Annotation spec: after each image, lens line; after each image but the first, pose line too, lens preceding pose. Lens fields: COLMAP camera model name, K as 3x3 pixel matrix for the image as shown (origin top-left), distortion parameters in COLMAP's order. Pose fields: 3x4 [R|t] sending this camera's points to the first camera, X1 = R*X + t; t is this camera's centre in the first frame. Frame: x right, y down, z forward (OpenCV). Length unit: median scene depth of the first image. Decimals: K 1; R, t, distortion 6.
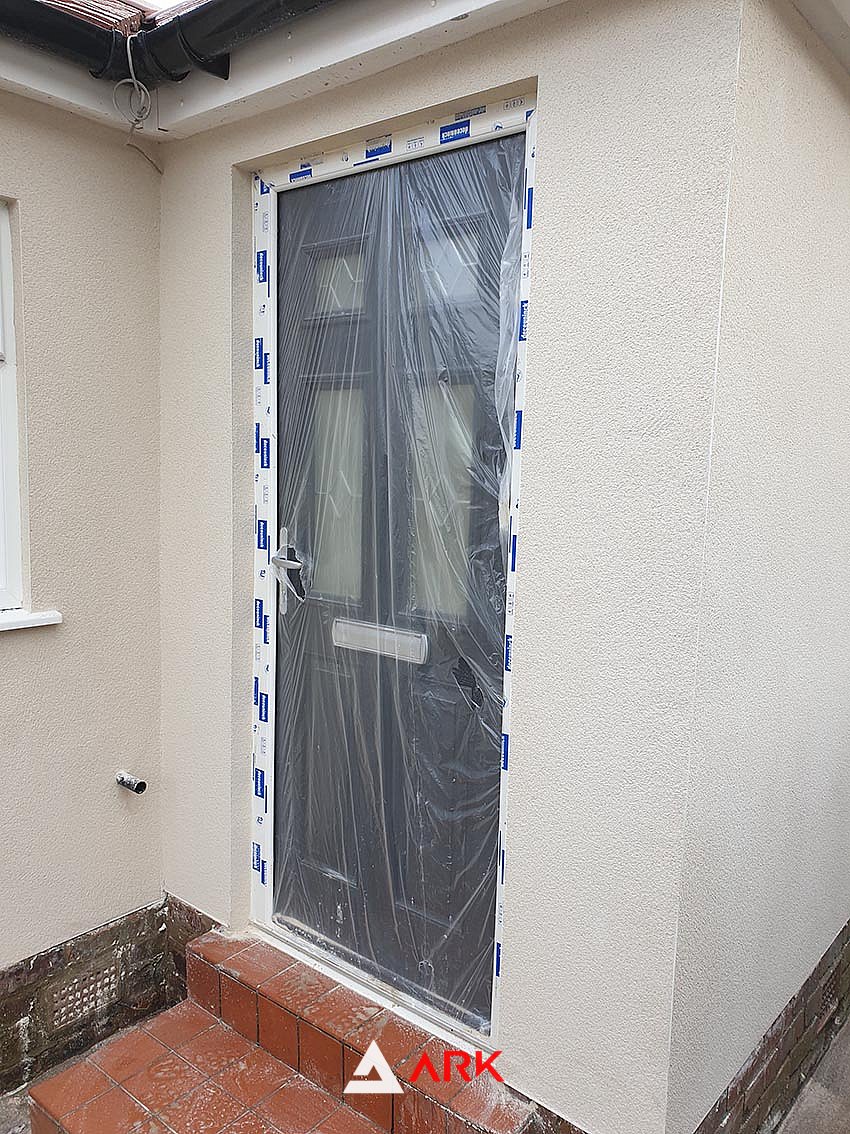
lens RADIAL K [[892.9, 0, 425.0], [0, 892.9, 567.0], [0, 0, 1]] dist [-0.005512, -0.003848]
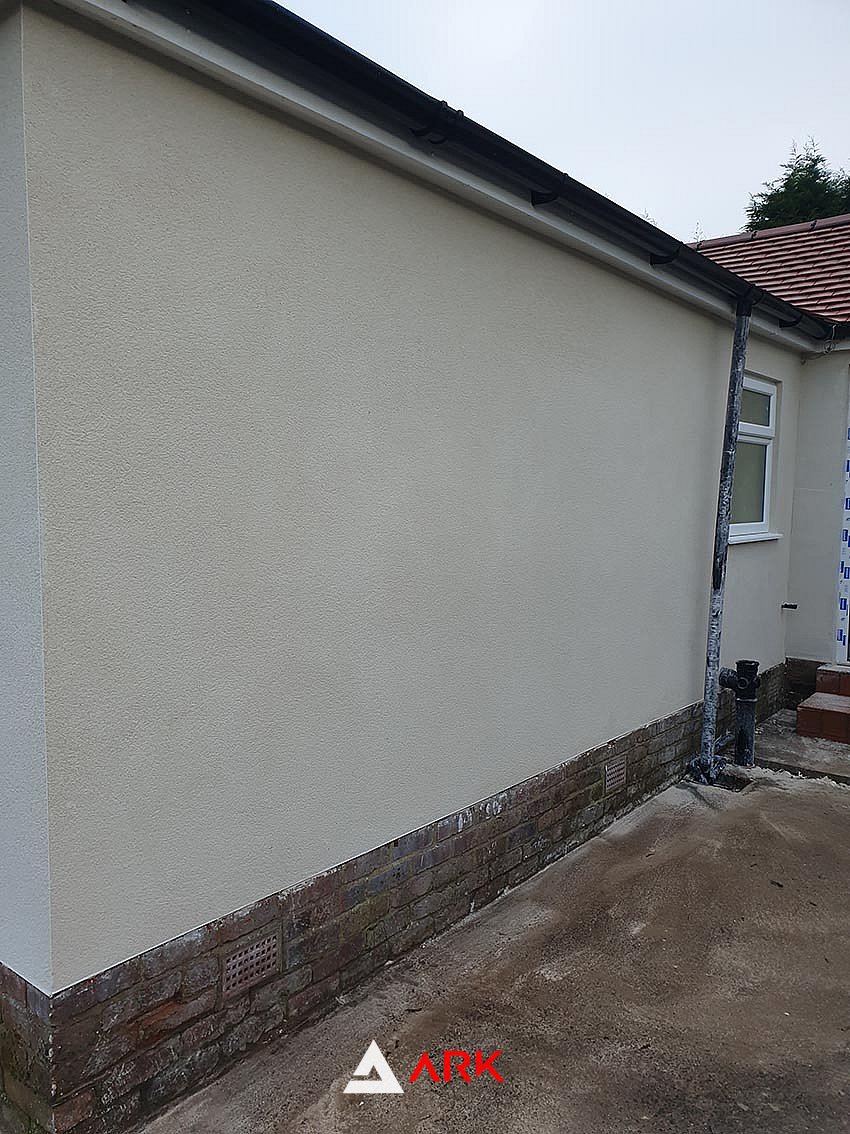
lens RADIAL K [[846.3, 0, 425.0], [0, 846.3, 567.0], [0, 0, 1]] dist [-0.008893, -0.003302]
pose [[0.999534, -0.018267, 0.024438, -1.500770], [0.018932, 0.999449, -0.027273, 0.191168], [-0.023926, 0.027723, 0.999329, -1.424881]]
